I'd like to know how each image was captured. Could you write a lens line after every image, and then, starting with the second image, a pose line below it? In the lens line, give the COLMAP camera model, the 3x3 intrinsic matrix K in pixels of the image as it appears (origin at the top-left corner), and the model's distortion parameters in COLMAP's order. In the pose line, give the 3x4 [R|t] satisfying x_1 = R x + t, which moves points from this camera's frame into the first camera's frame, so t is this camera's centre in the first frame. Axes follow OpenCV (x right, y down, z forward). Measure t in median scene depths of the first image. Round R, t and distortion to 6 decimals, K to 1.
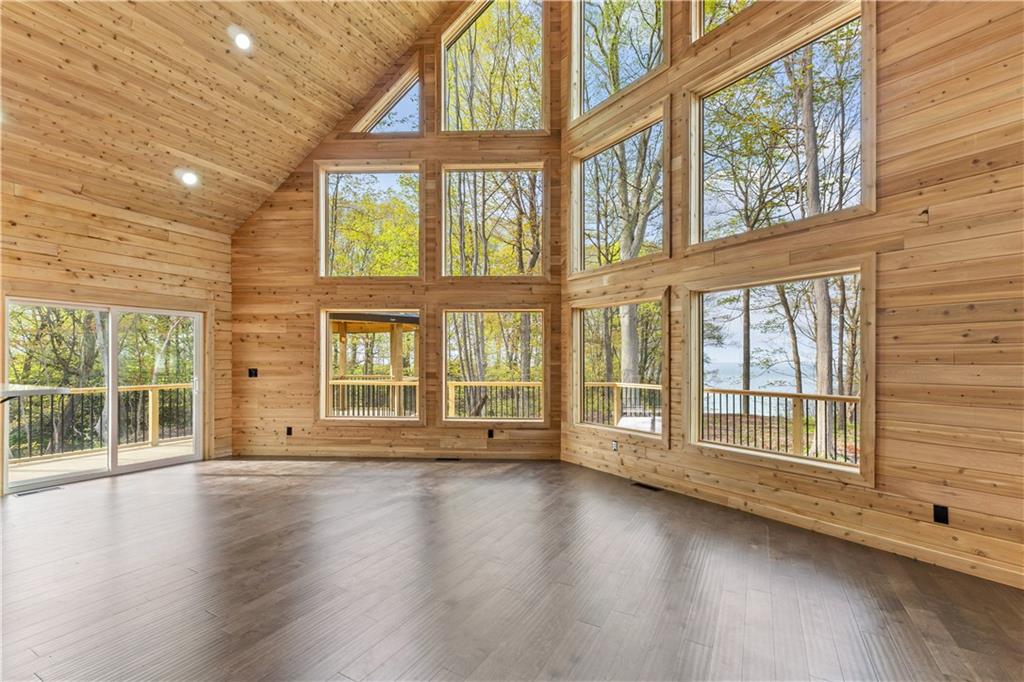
lens RADIAL K [[436.3, 0, 518.9], [0, 436.3, 362.6], [0, 0, 1]] dist [0.003622, 0.001013]
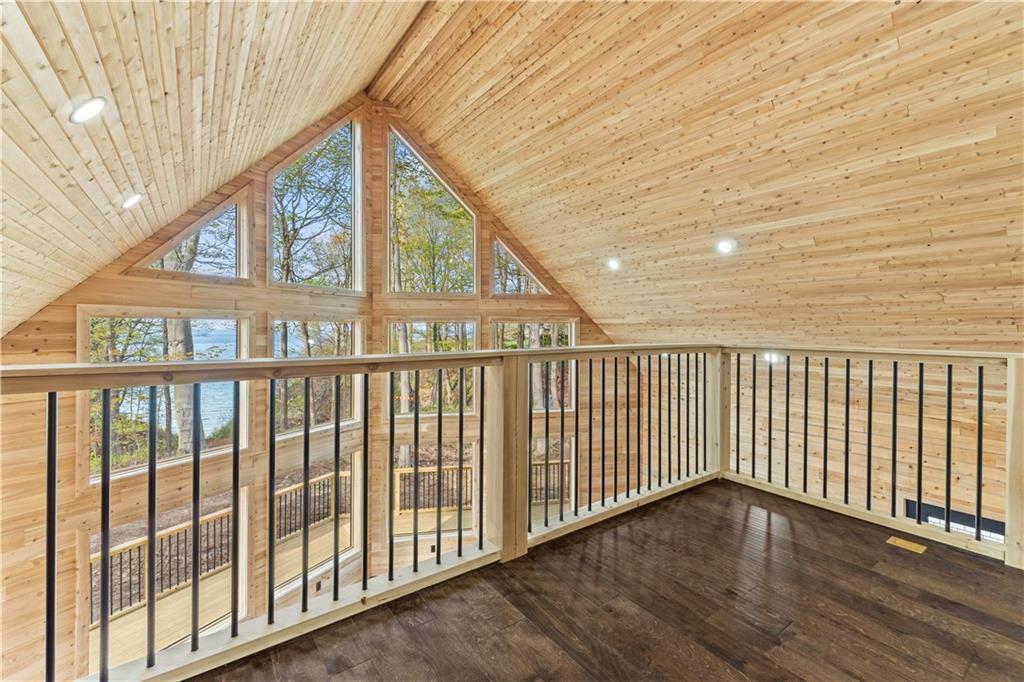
lens RADIAL K [[436.3, 0, 514.5], [0, 436.3, 332.8], [0, 0, 1]] dist [0.003622, 0.001013]
pose [[0.425820, -0.012320, 0.904724, -0.820581], [0.004434, 0.999924, 0.011529, -0.451906], [-0.904797, -0.000897, 0.425842, 0.169849]]
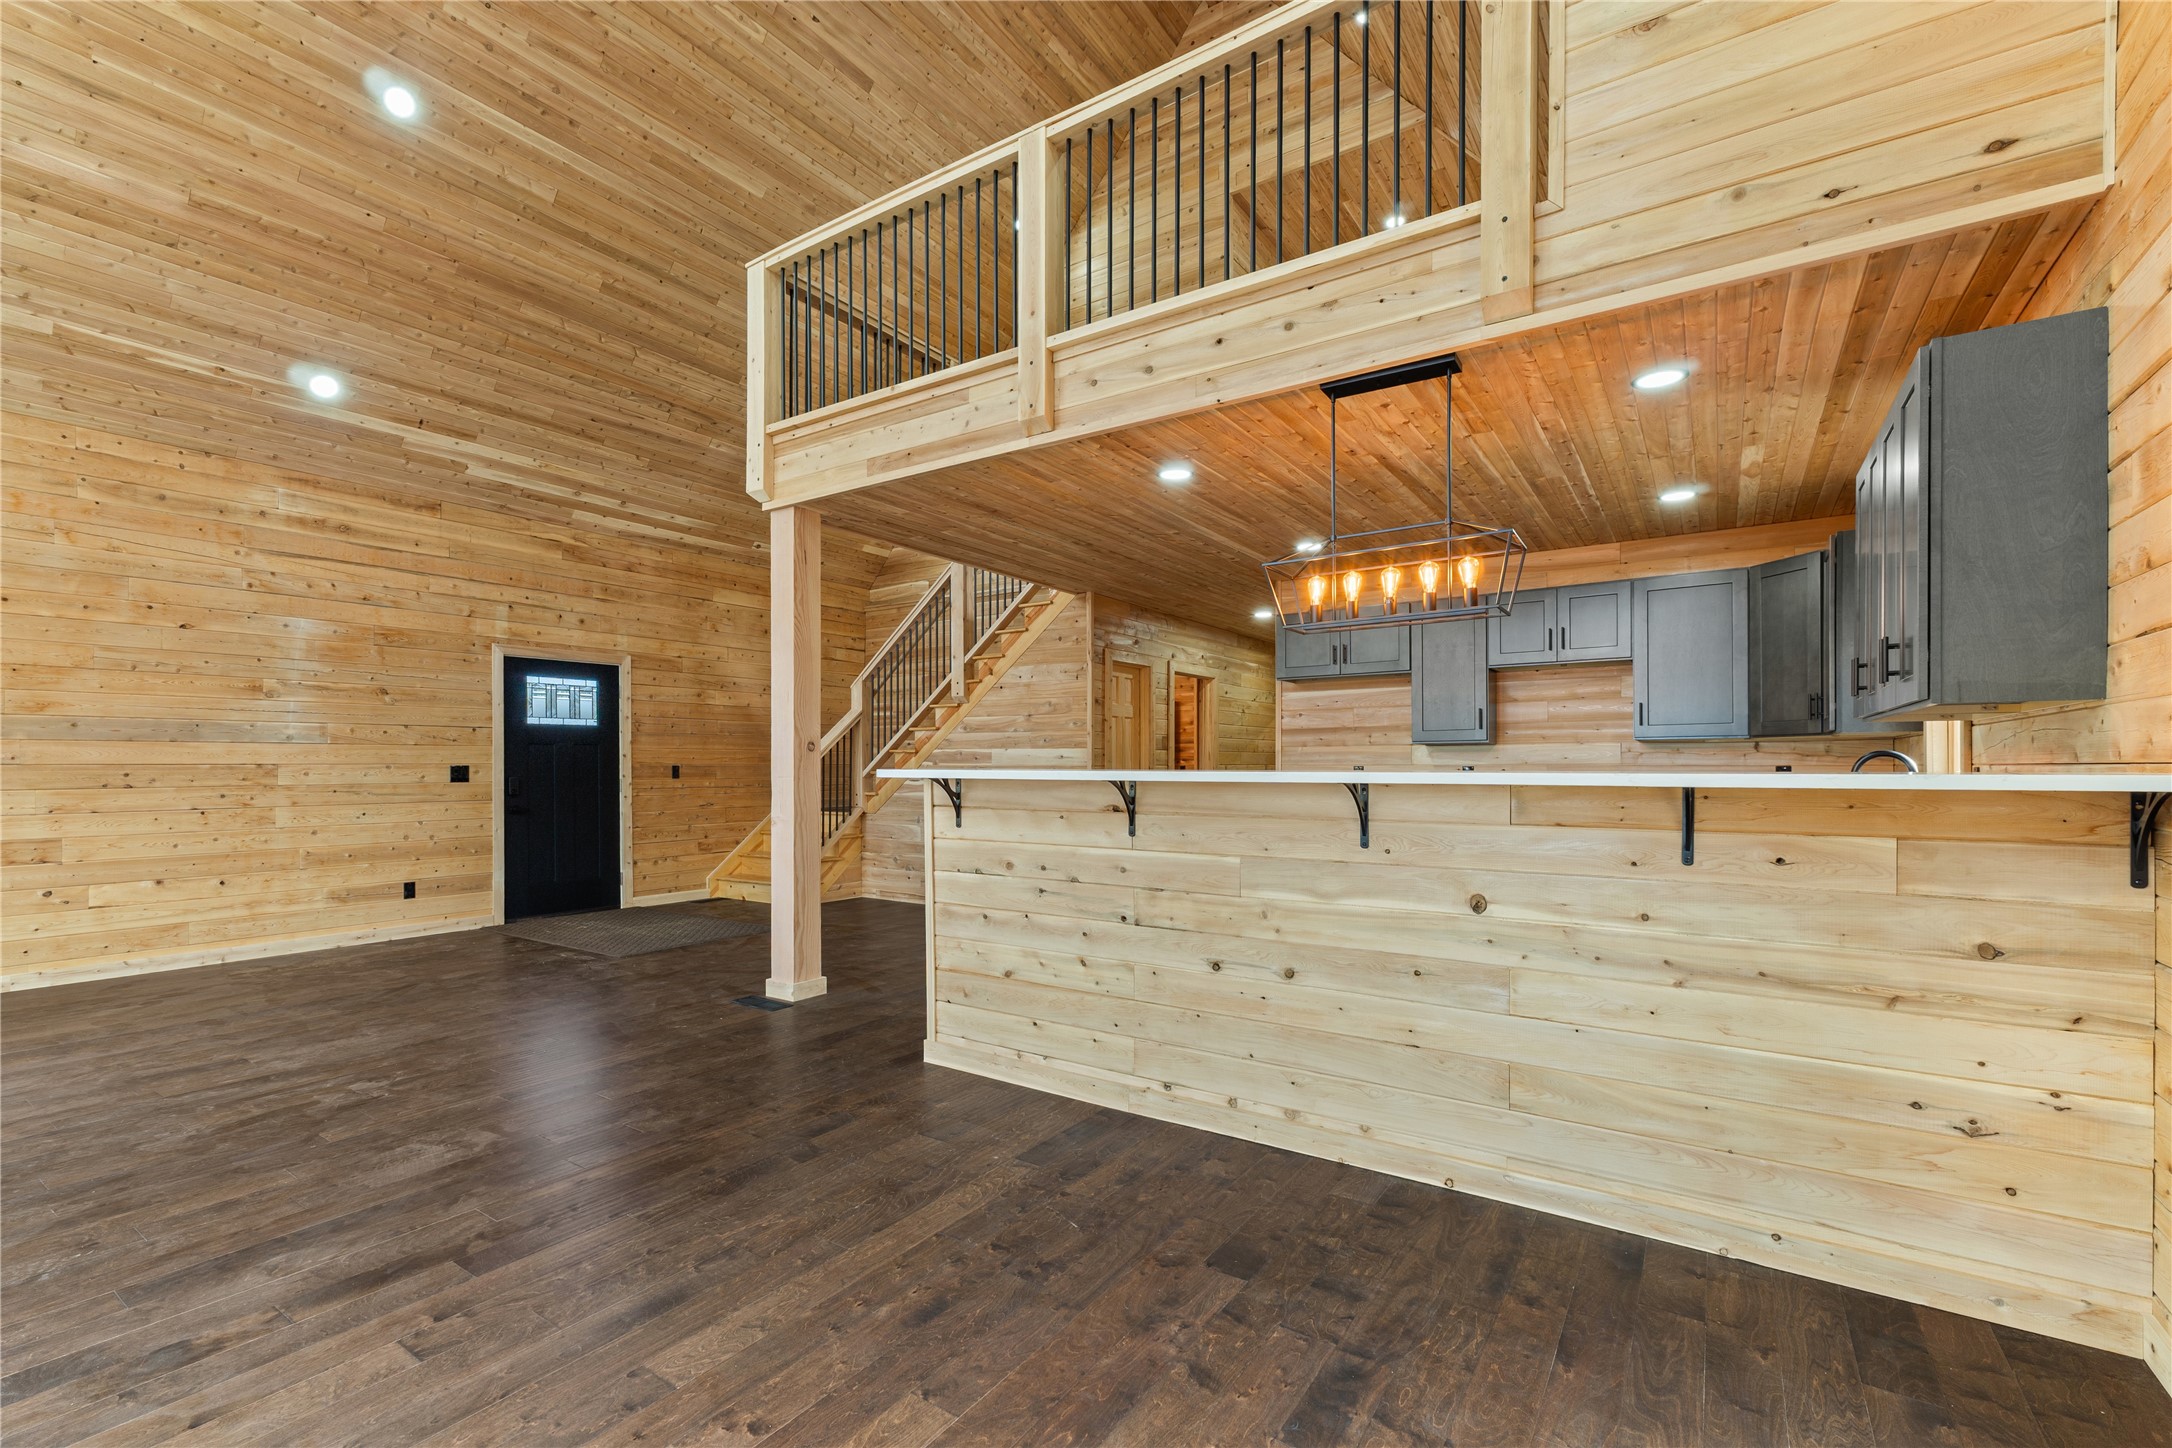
lens RADIAL K [[925.4, 0, 1070.9], [0, 925.4, 766.0], [0, 0, 1]] dist [0.003622, 0.001013]
pose [[-0.996078, -0.001857, 0.088465, -0.583841], [-0.001200, 0.999971, 0.007472, 0.016887], [-0.088476, 0.007336, -0.996051, 0.991235]]
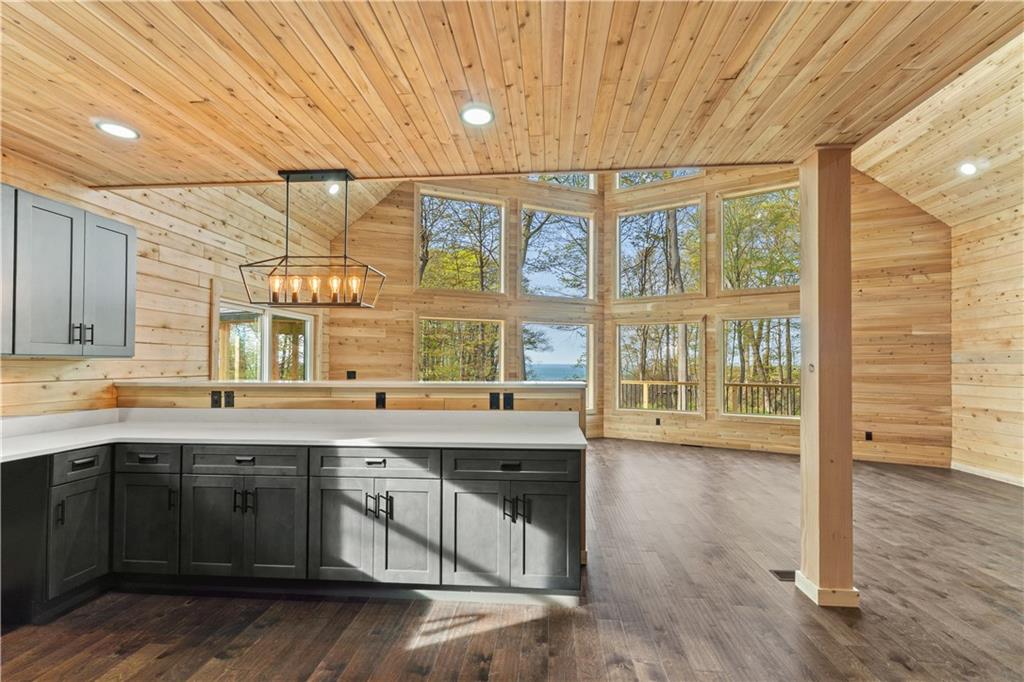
lens RADIAL K [[436.3, 0, 509.2], [0, 436.3, 360.1], [0, 0, 1]] dist [0.003622, 0.001013]
pose [[0.913806, 0.001593, 0.406148, -0.742335], [0.003383, 0.999928, -0.011532, 0.001230], [-0.406137, 0.011912, 0.913735, -0.109538]]
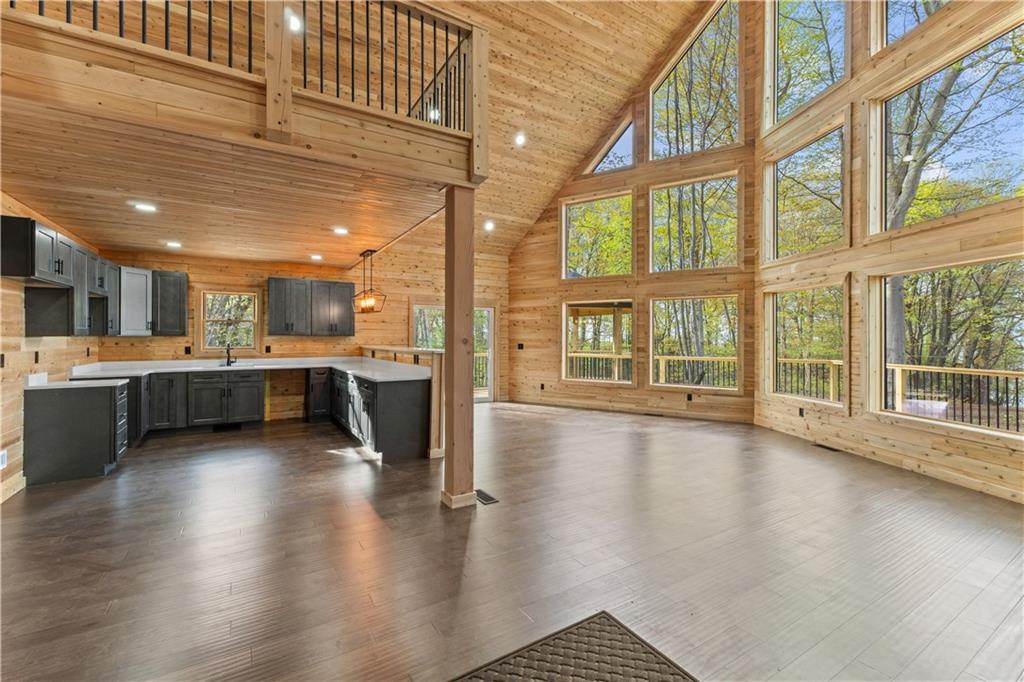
lens RADIAL K [[436.3, 0, 510.9], [0, 436.3, 340.6], [0, 0, 1]] dist [0.003622, 0.001013]
pose [[0.865299, 0.002215, -0.501252, 0.122415], [-0.002498, 0.999997, 0.000107, 0.003544], [0.501250, 0.001160, 0.865301, -0.338590]]
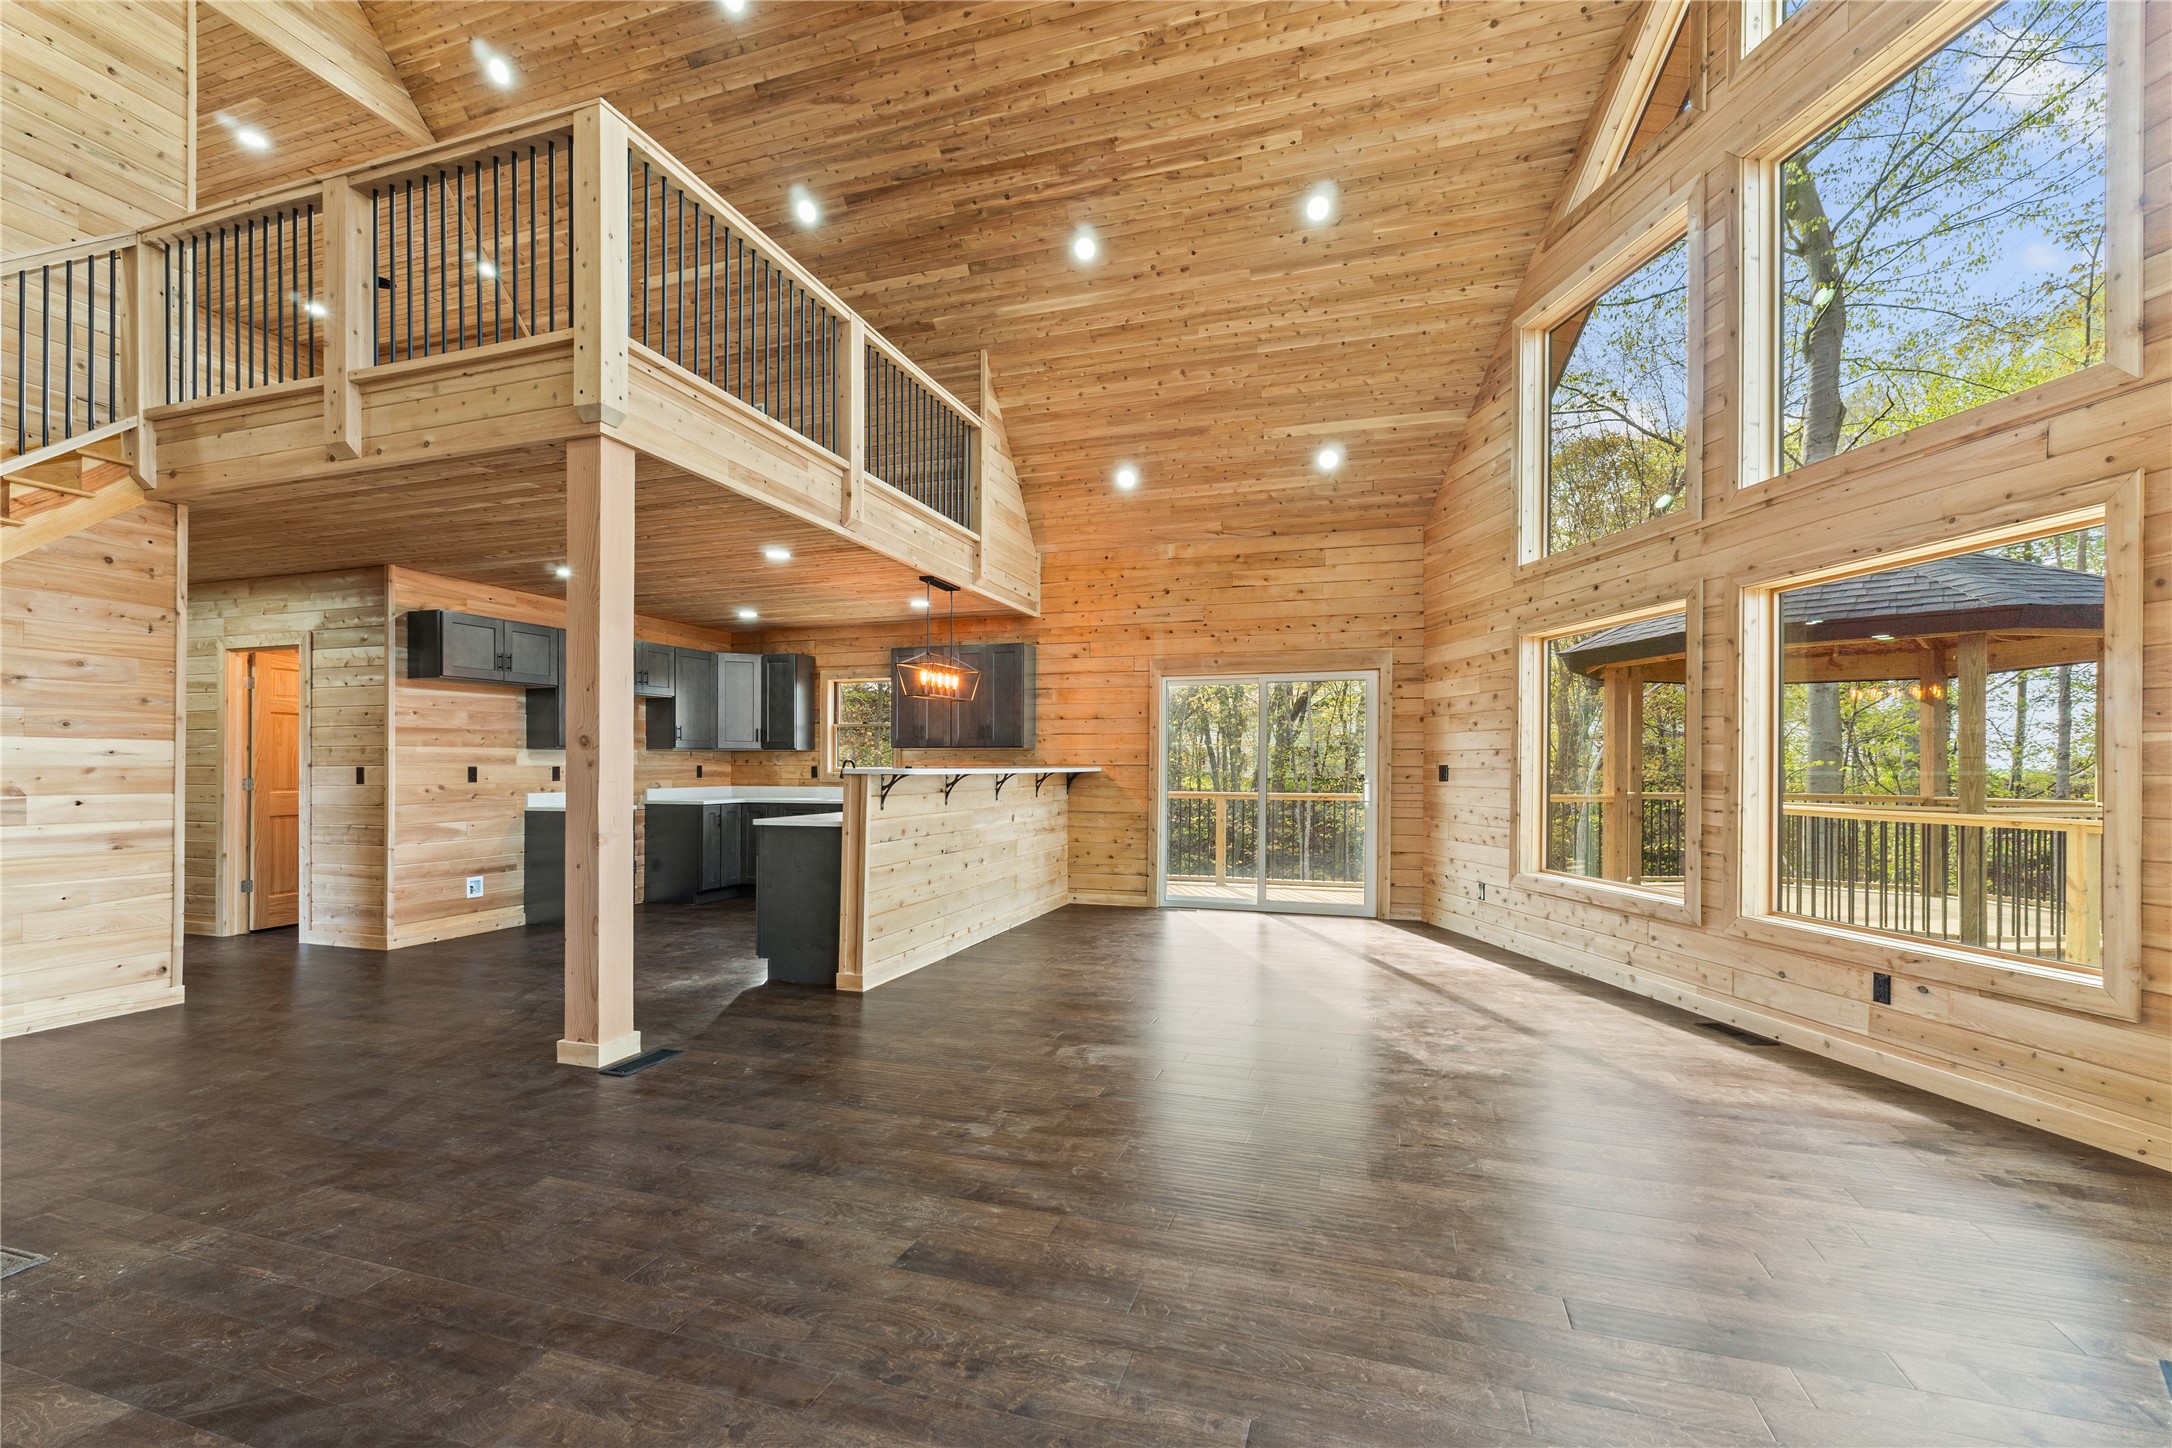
lens RADIAL K [[925.4, 0, 1079.8], [0, 925.4, 767.7], [0, 0, 1]] dist [0.003622, 0.001013]
pose [[0.180936, 0.000071, -0.983495, 0.459661], [-0.006275, 0.999980, -0.001083, 0.022921], [0.983475, 0.006367, 0.180933, 0.389287]]
